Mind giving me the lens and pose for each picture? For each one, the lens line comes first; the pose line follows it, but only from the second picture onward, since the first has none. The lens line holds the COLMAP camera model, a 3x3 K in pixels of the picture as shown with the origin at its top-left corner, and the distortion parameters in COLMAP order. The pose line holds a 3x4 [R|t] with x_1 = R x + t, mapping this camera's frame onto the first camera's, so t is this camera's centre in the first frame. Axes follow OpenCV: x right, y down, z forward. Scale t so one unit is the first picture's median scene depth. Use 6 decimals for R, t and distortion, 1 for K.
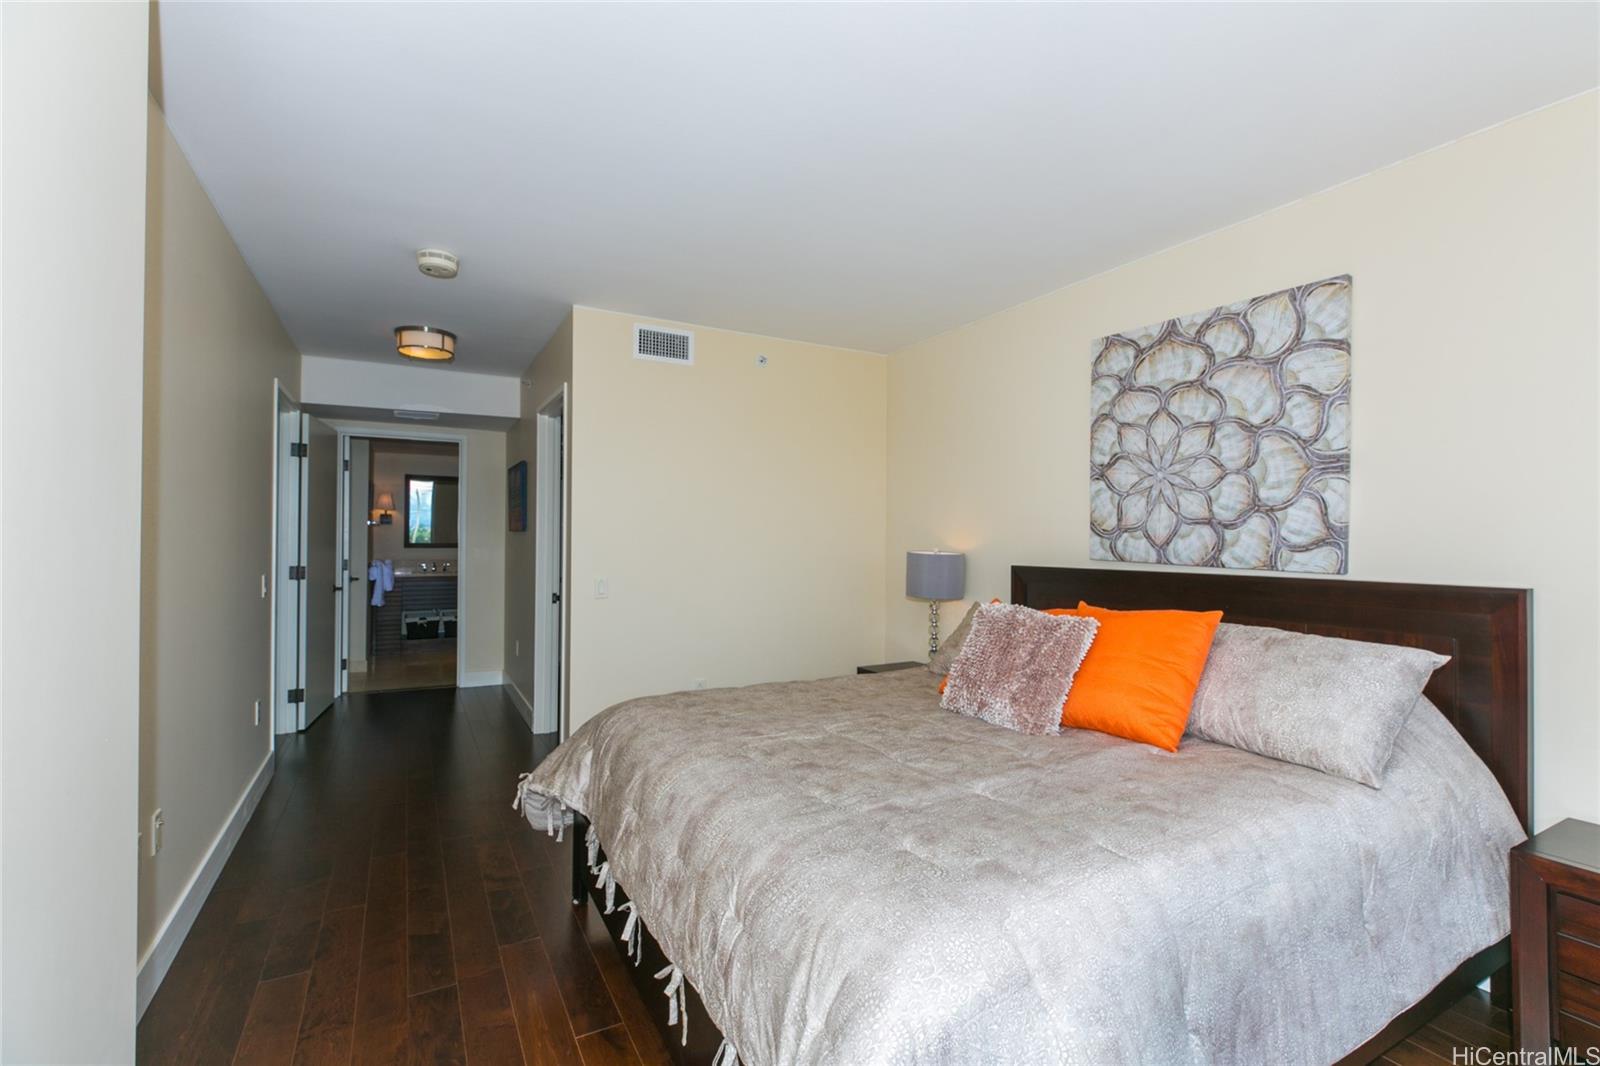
lens RADIAL K [[711.1, 0, 804.3], [0, 711.1, 523.0], [0, 0, 1]] dist [-0.000390, -0.001498]
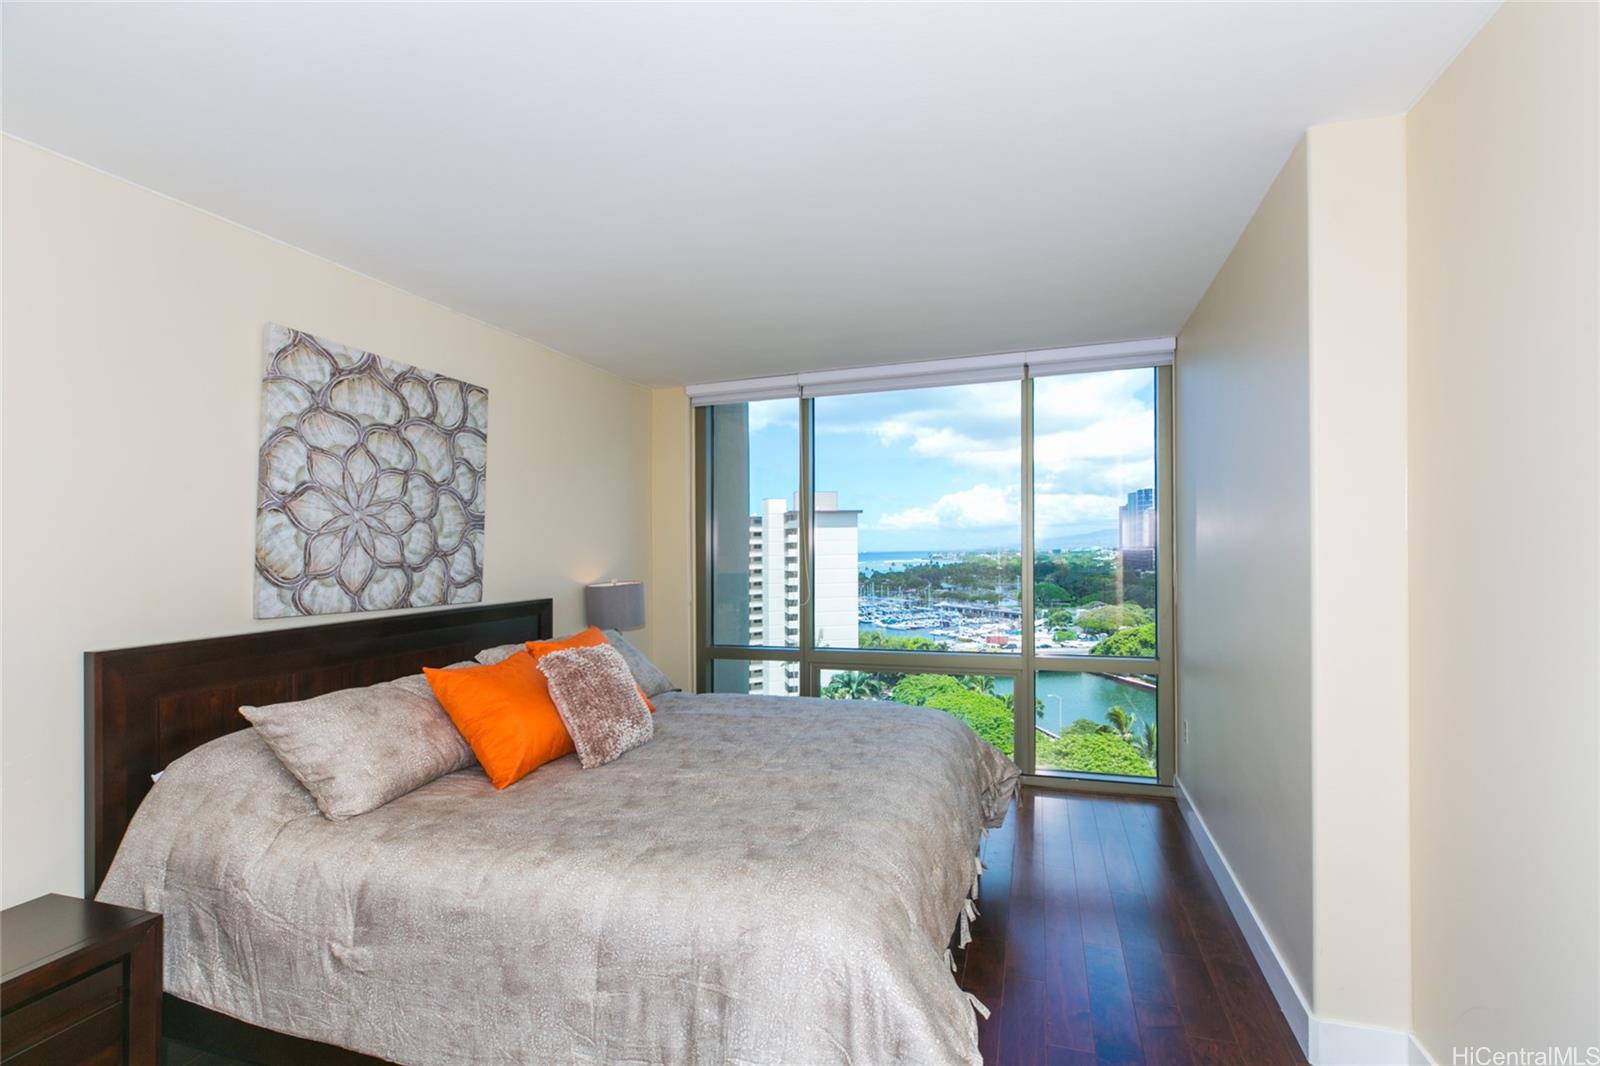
lens RADIAL K [[711.1, 0, 804.7], [0, 711.1, 547.2], [0, 0, 1]] dist [-0.000390, -0.001498]
pose [[-0.676980, 0.004243, 0.735989, -0.323061], [-0.003493, 0.999954, -0.008978, -0.011345], [-0.735993, -0.008649, -0.676934, 0.681247]]
